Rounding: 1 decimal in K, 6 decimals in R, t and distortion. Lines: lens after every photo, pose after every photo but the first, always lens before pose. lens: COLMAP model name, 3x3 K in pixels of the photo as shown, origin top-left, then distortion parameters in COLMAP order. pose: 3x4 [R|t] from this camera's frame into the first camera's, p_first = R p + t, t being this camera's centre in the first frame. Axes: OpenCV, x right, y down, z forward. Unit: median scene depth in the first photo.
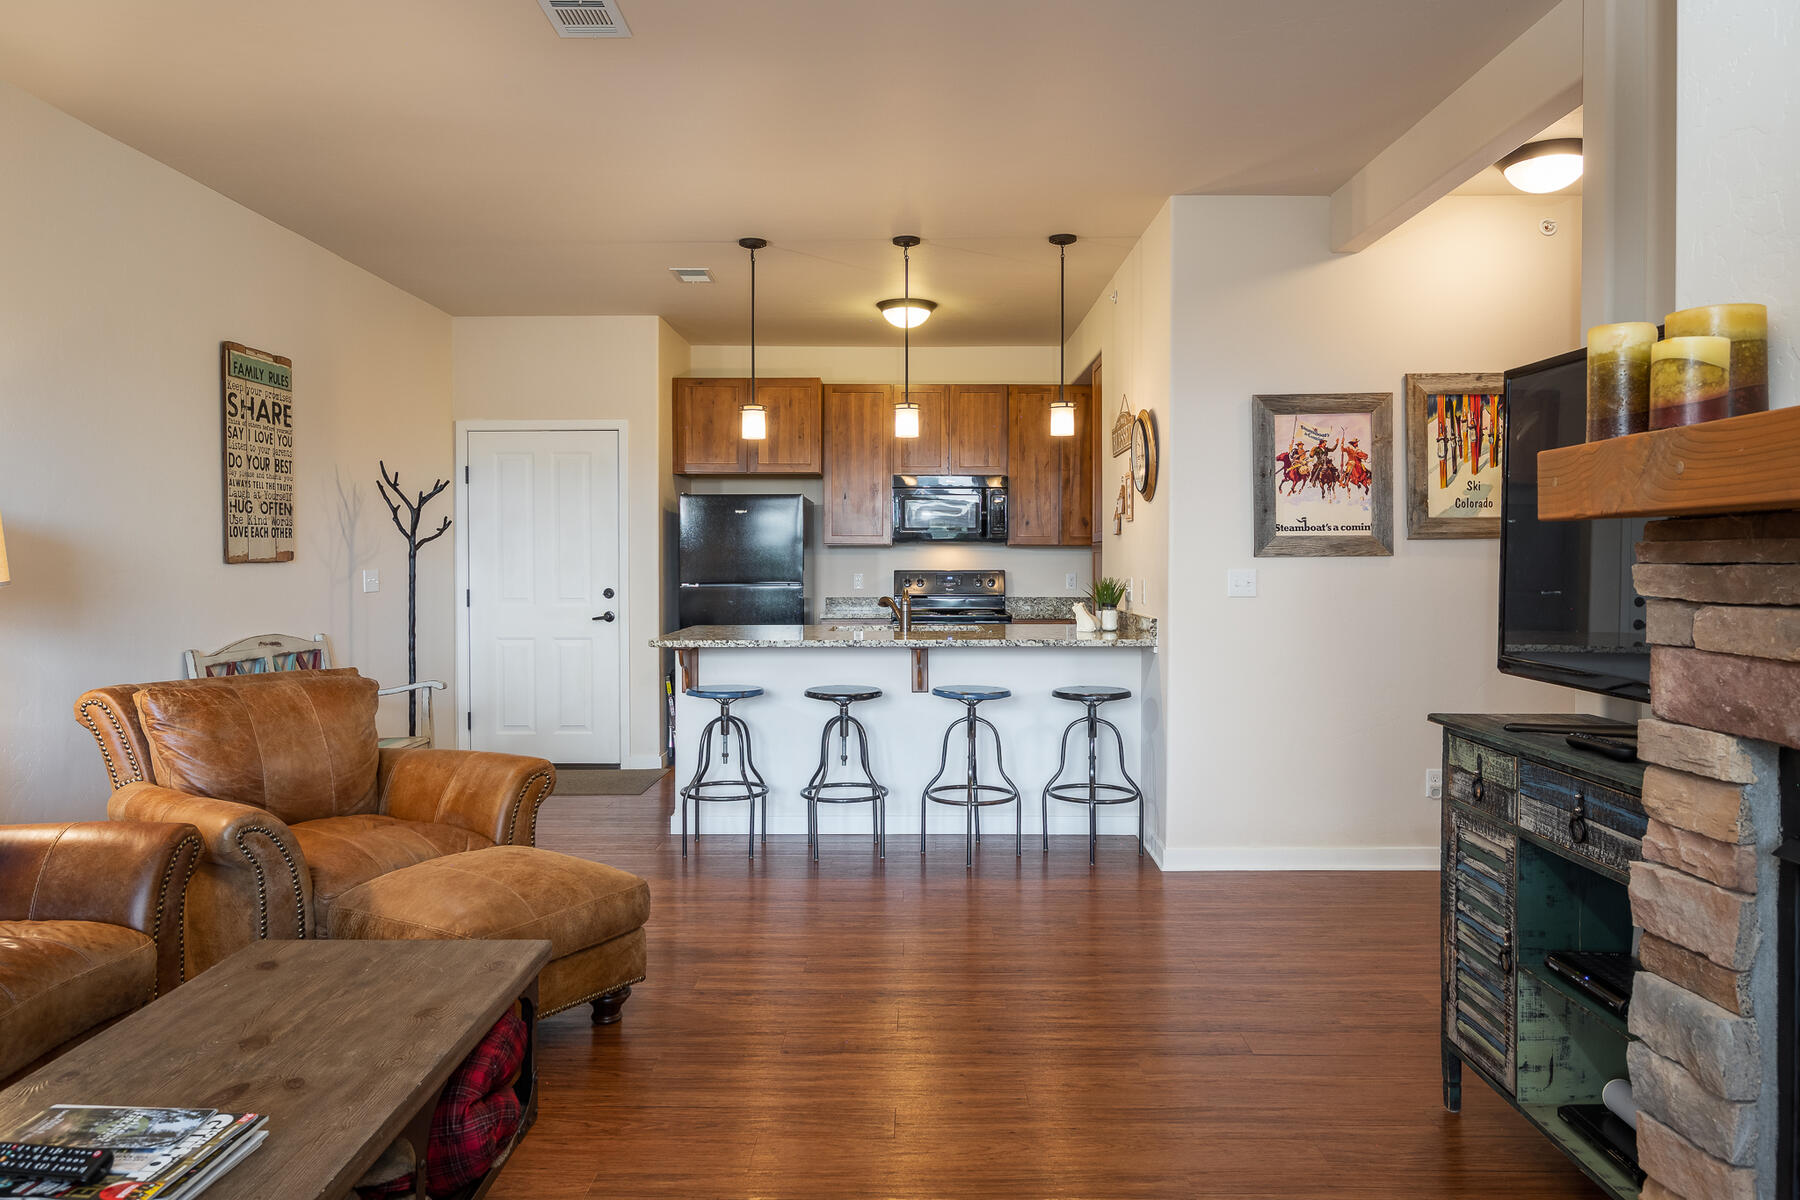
lens RADIAL K [[1220.3, 0, 908.7], [0, 1220.3, 572.3], [0, 0, 1]] dist [0.007023, -0.001983]
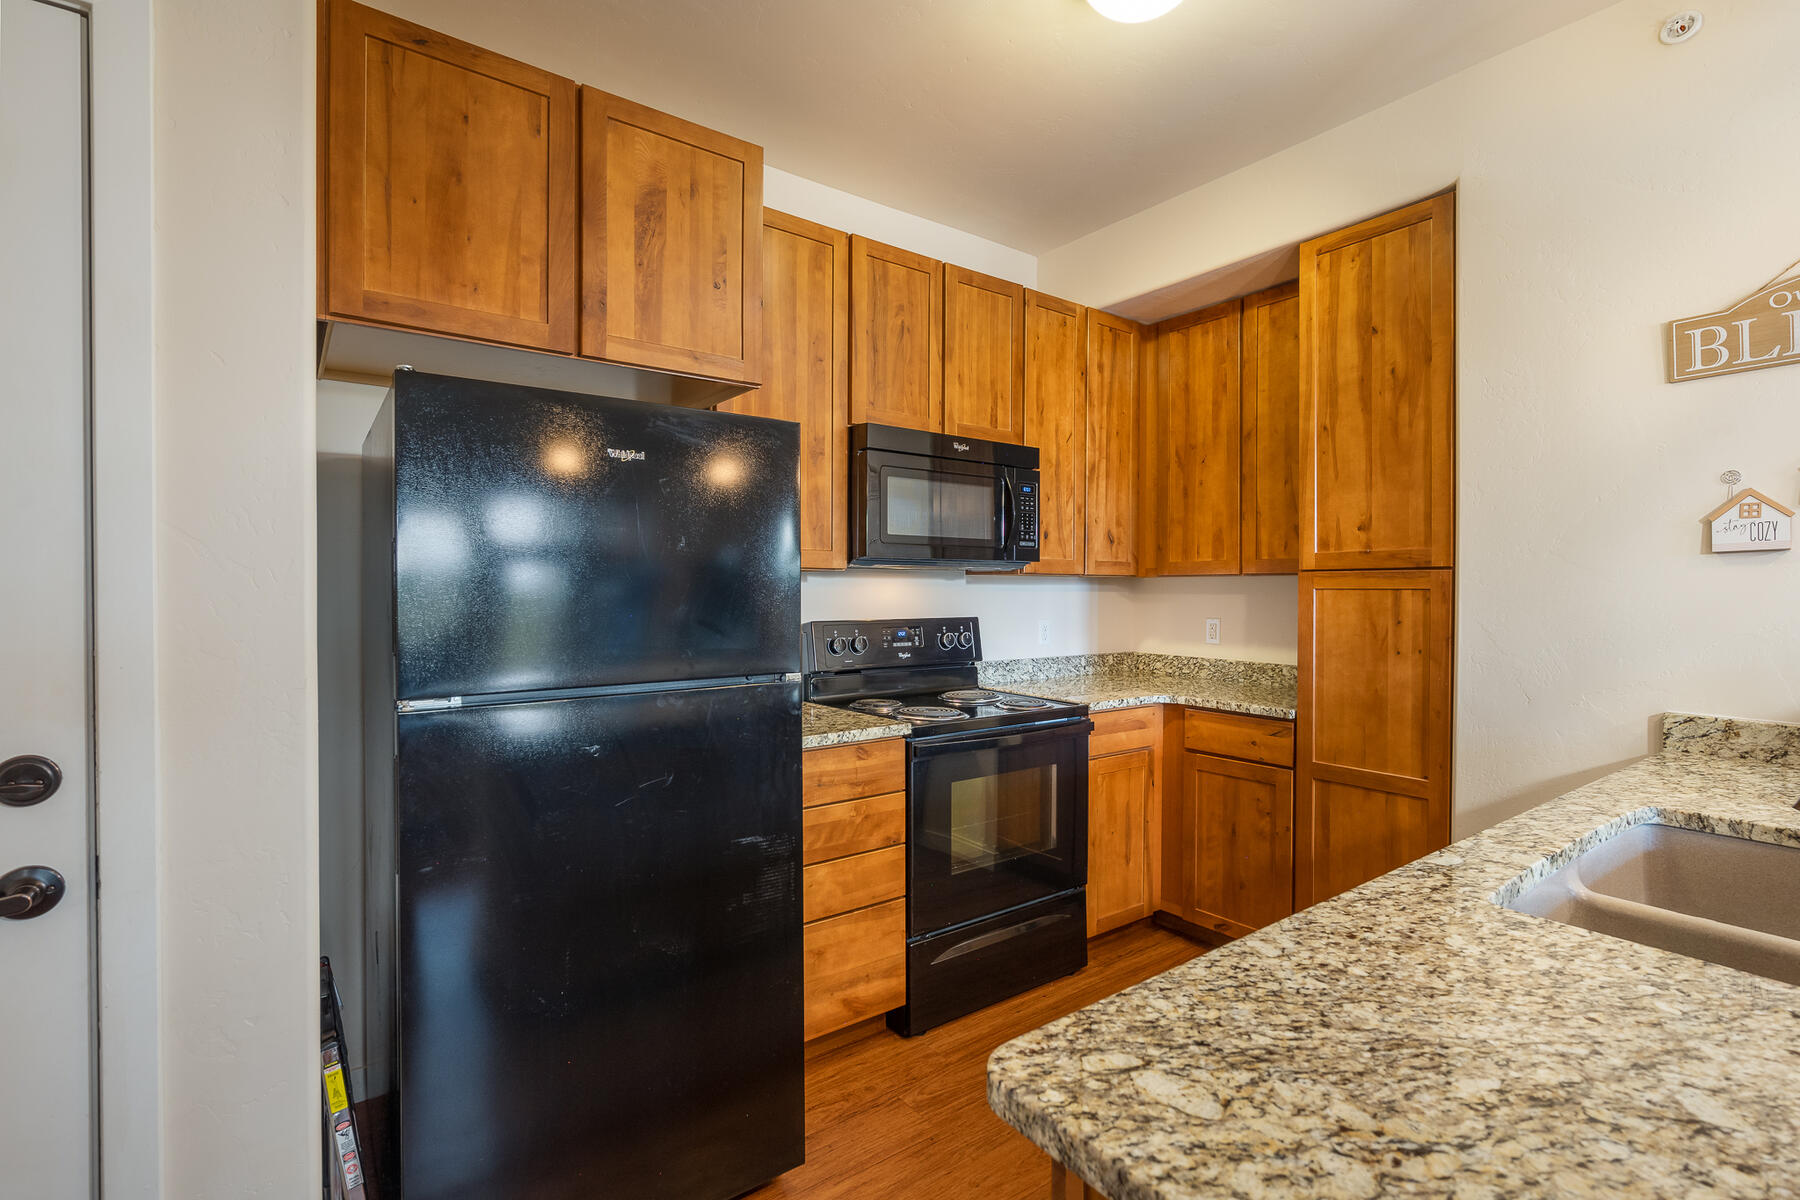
lens RADIAL K [[829.3, 0, 900.0], [0, 829.3, 600.0], [0, 0, 1]] dist [-0.001781, -0.000277]
pose [[0.796466, -0.008082, 0.604630, -0.298516], [0.006695, 0.999967, 0.004547, -0.018866], [-0.604647, 0.000427, 0.796494, 1.122419]]
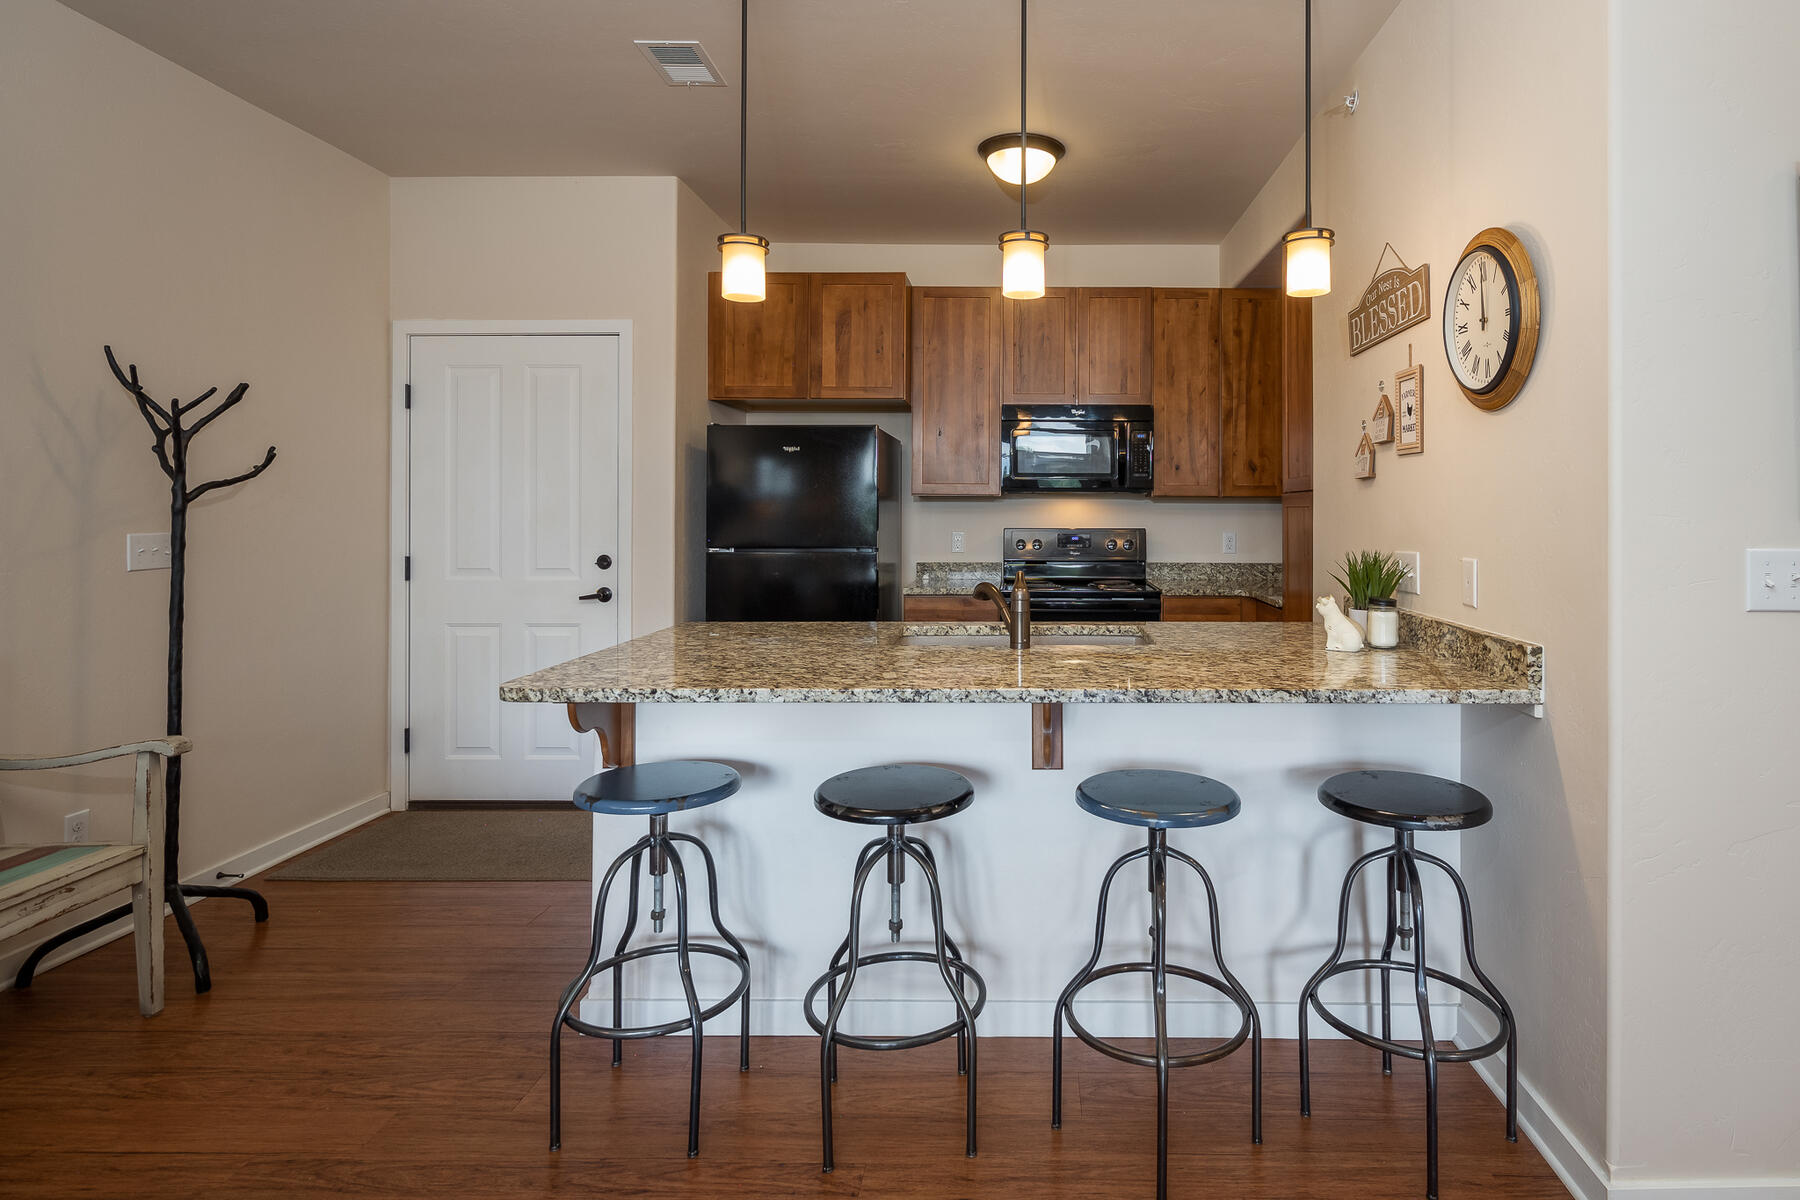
lens RADIAL K [[948.9, 0, 1024.8], [0, 948.9, 505.0], [0, 0, 1]] dist [0.001258, 0.000212]
pose [[0.999971, 0.002561, 0.007111, -0.004210], [-0.002457, 0.999891, -0.014559, -0.012271], [-0.007148, 0.014541, 0.999869, 0.620822]]
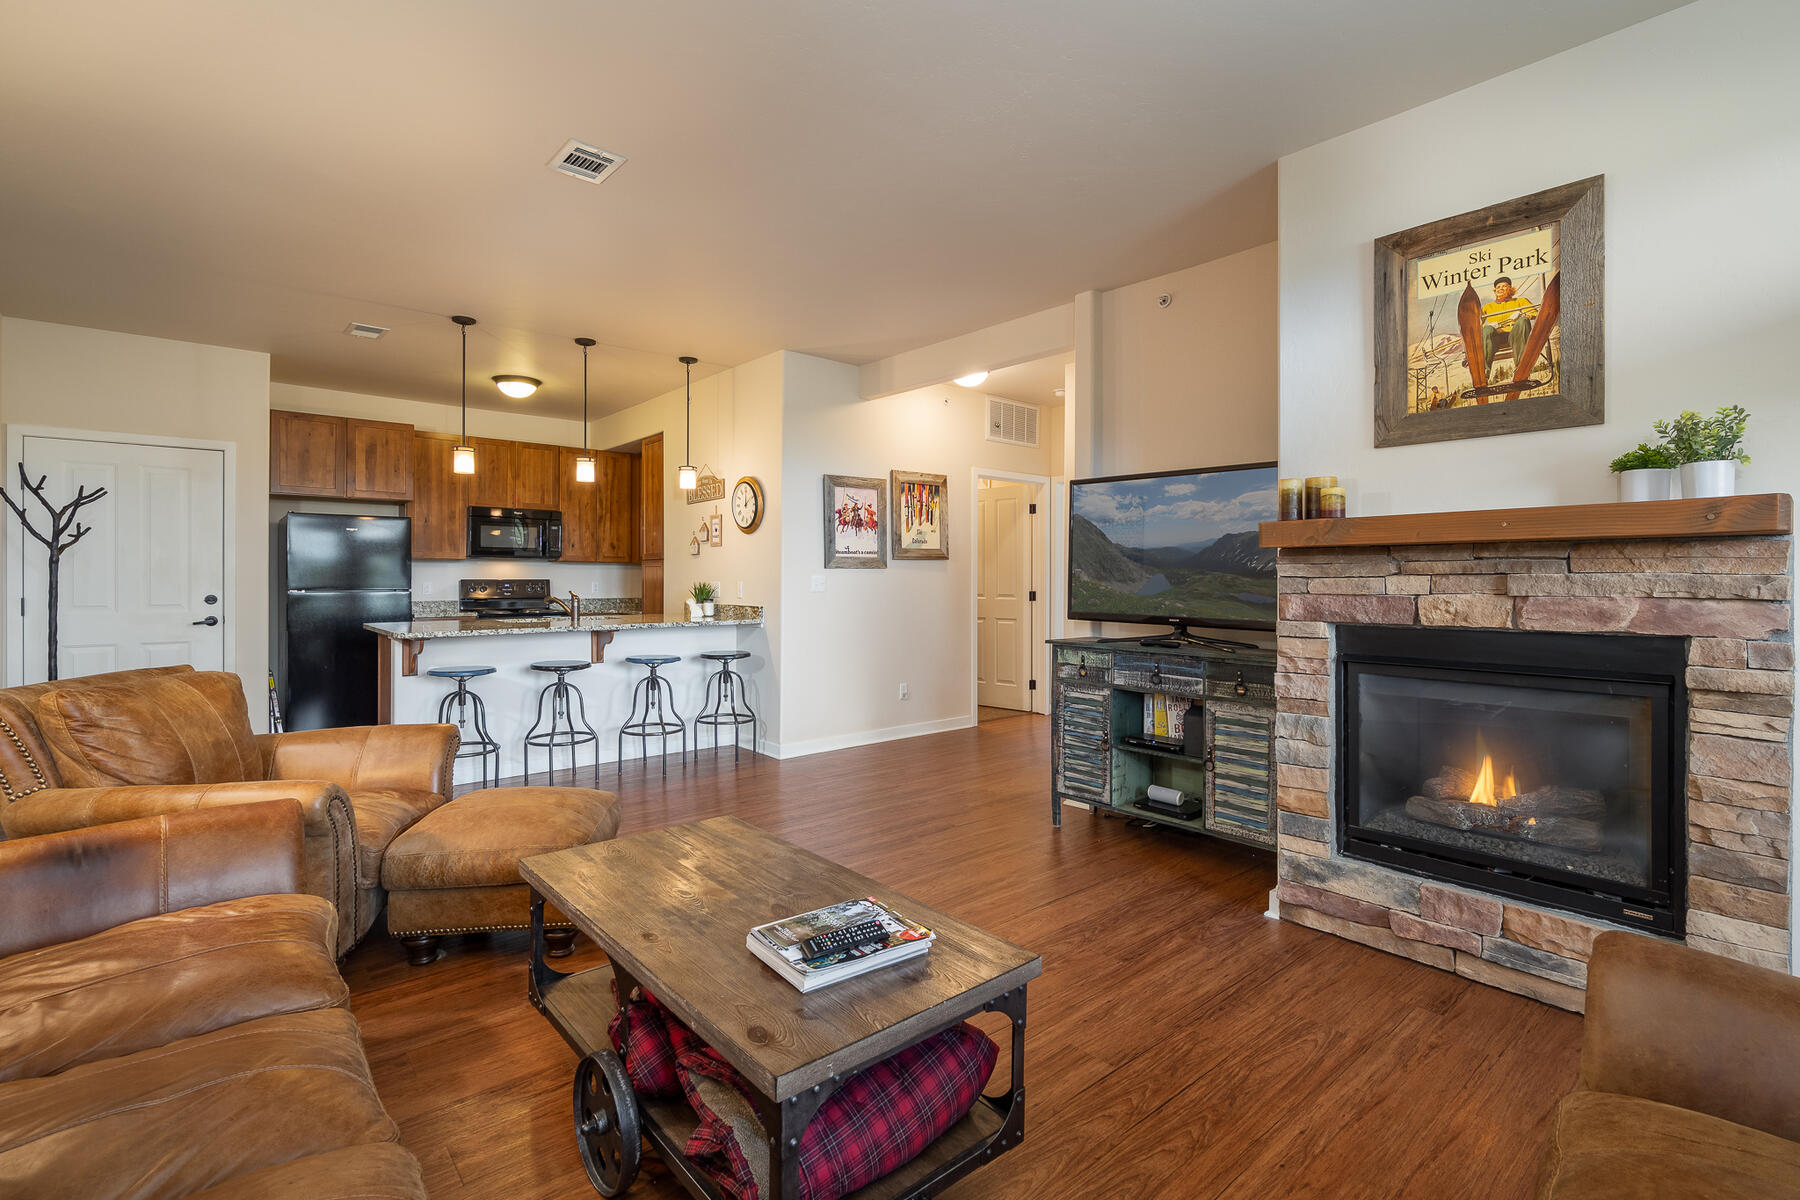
lens RADIAL K [[833.0, 0, 902.6], [0, 833.0, 579.6], [0, 0, 1]] dist [0.001669, 0.000323]
pose [[0.749945, 0.000293, 0.661500, -0.387480], [0.005567, 0.999962, -0.006754, 0.010888], [-0.661476, 0.008748, 0.749915, 0.047395]]
